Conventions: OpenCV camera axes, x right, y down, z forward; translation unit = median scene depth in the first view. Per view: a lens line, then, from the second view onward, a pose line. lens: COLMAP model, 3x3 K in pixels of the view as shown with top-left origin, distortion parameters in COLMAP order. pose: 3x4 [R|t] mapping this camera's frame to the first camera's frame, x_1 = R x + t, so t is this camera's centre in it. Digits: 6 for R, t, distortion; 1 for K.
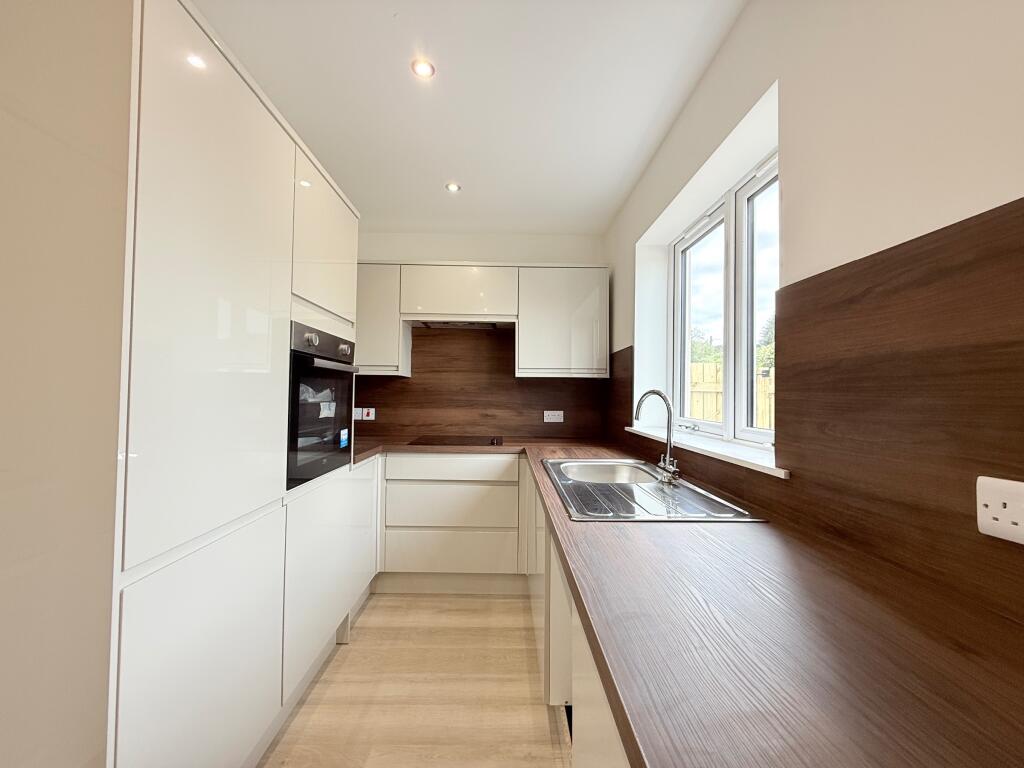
lens RADIAL K [[404.2, 0, 512.0], [0, 404.2, 384.0], [0, 0, 1]] dist [0.000385, -0.000138]
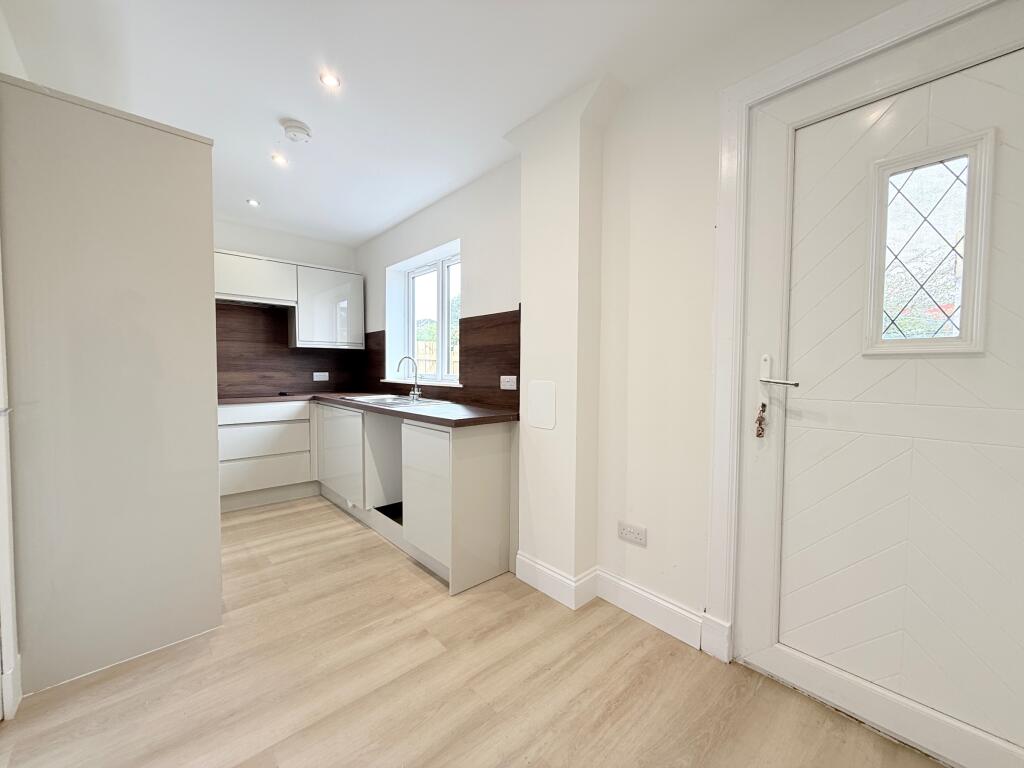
lens RADIAL K [[404.2, 0, 512.0], [0, 404.2, 384.0], [0, 0, 1]] dist [0.000385, -0.000138]
pose [[0.752062, -0.033289, 0.658251, -0.399415], [-0.013839, 0.997706, 0.066267, 0.007262], [-0.658947, -0.058946, 0.749876, -0.583326]]
